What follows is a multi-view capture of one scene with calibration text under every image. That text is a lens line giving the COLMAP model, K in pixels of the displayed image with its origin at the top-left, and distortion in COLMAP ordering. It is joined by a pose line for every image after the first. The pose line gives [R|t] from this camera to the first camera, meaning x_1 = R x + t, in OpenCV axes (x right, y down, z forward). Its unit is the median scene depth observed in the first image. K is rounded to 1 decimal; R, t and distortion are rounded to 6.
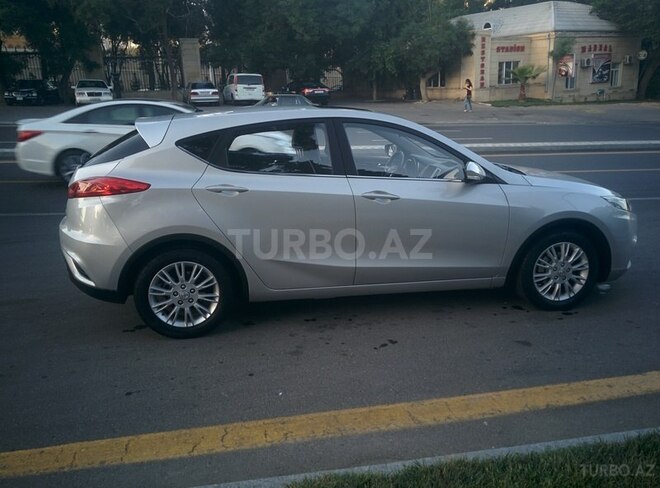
lens RADIAL K [[576.6, 0, 333.1], [0, 576.6, 242.0], [0, 0, 1]] dist [0.060804, -0.061883]
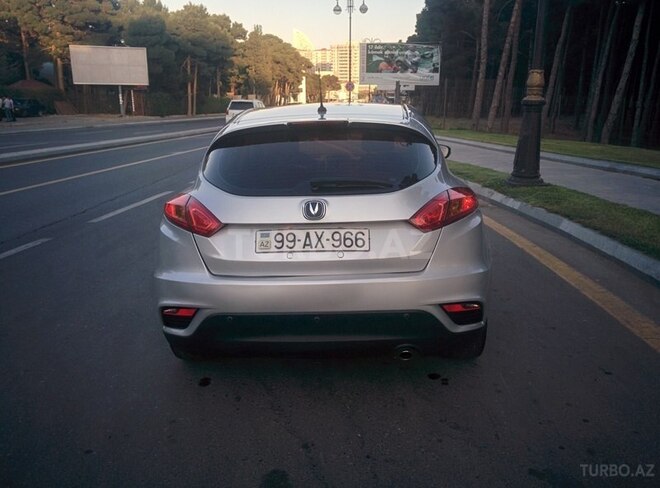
lens RADIAL K [[576.6, 0, 333.1], [0, 576.6, 242.0], [0, 0, 1]] dist [0.060804, -0.061883]
pose [[0.241984, -0.225541, 0.943703, -0.113048], [0.257211, 0.952723, 0.161743, -0.020210], [-0.935567, 0.203591, 0.288555, 0.090976]]
